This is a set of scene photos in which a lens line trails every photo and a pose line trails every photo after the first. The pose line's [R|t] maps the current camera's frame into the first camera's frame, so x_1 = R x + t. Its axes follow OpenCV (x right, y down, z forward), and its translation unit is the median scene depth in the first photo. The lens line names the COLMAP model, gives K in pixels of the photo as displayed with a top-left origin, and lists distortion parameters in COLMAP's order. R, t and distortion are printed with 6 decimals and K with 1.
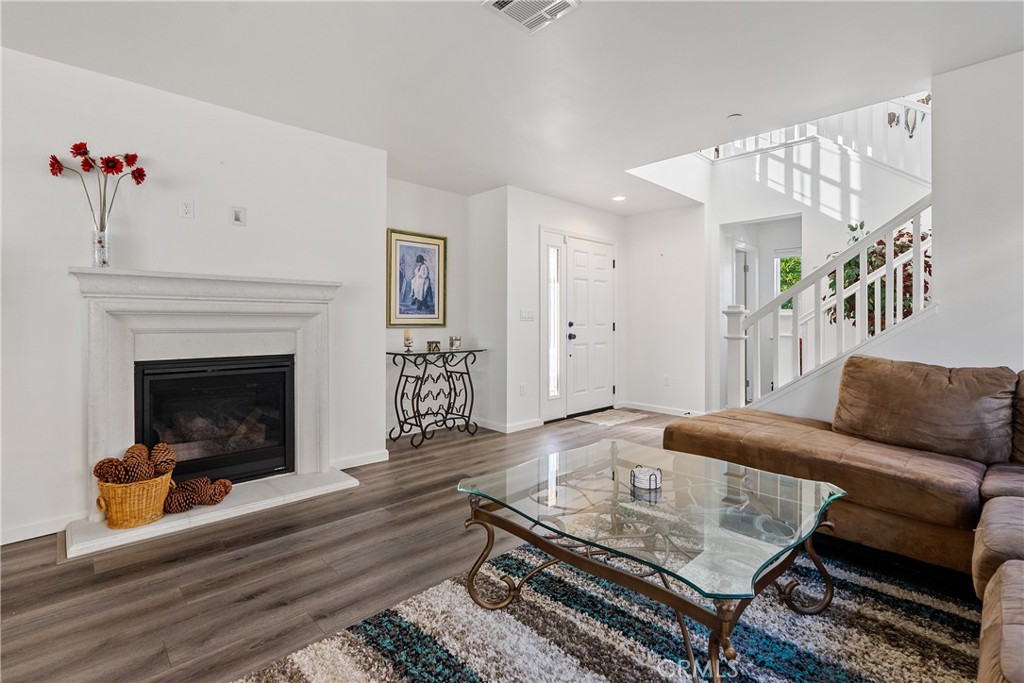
lens RADIAL K [[458.8, 0, 510.2], [0, 458.8, 312.6], [0, 0, 1]] dist [0.000679, 0.000131]
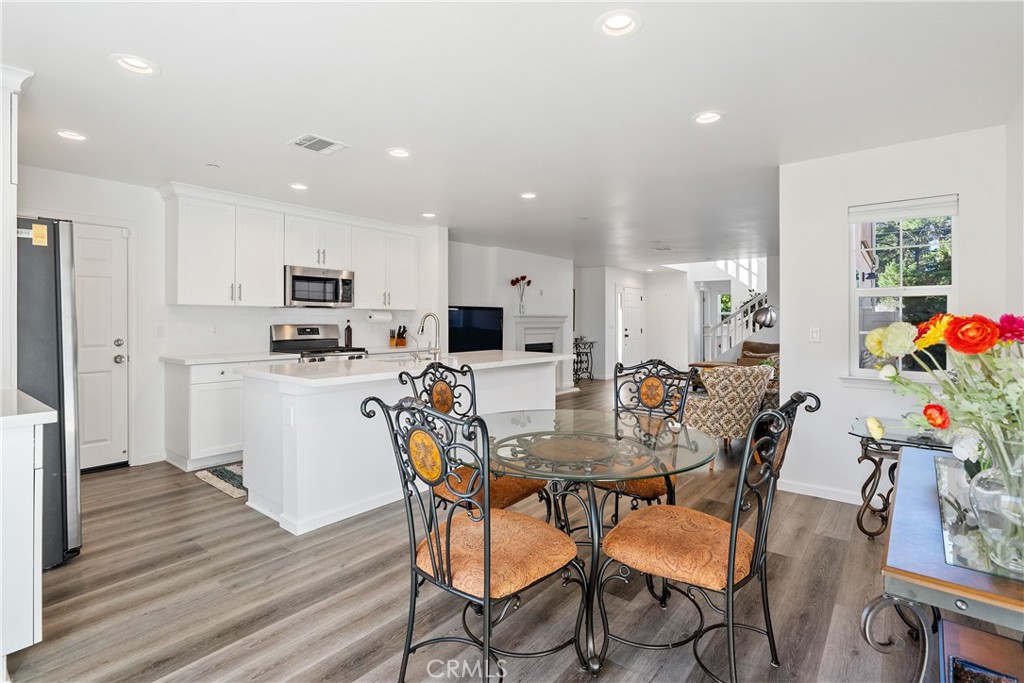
lens RADIAL K [[482.0, 0, 490.7], [0, 482.0, 320.3], [0, 0, 1]] dist [-0.040820, -0.000199]
pose [[0.995651, -0.001637, 0.093149, -0.707904], [0.000129, 0.999869, 0.016199, -0.055118], [-0.093164, -0.016116, 0.995520, -1.142622]]
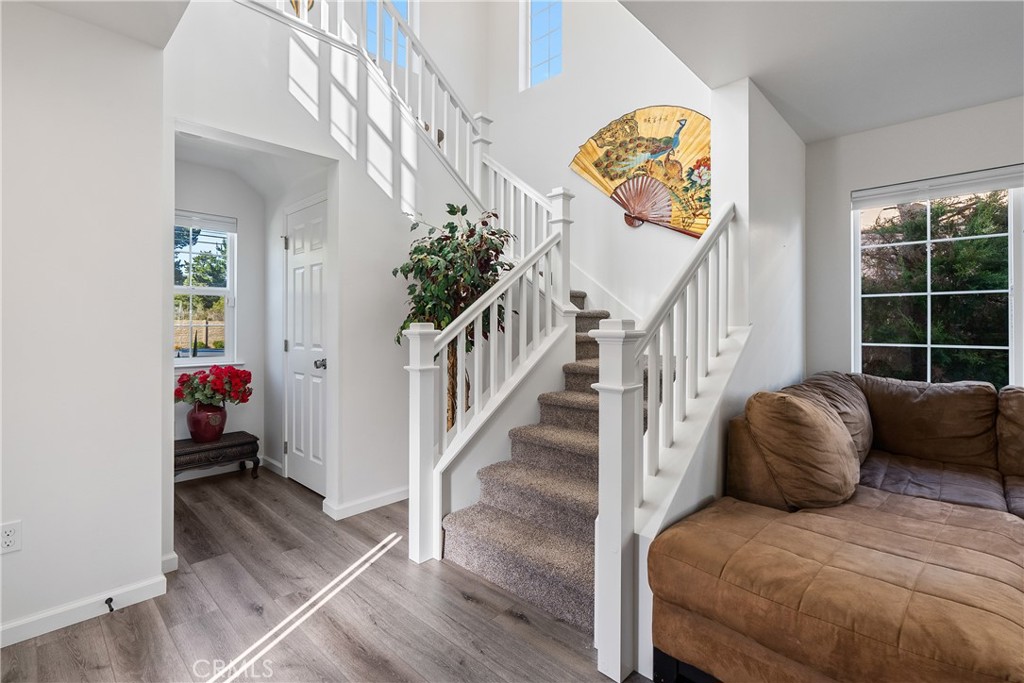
lens RADIAL K [[470.4, 0, 511.4], [0, 470.4, 325.3], [0, 0, 1]] dist [-0.001191, 0.000080]
pose [[-0.057559, 0.003098, 0.998337, -0.003049], [-0.022165, 0.999745, -0.004380, -0.003261], [-0.998096, -0.022380, -0.057475, 0.766915]]
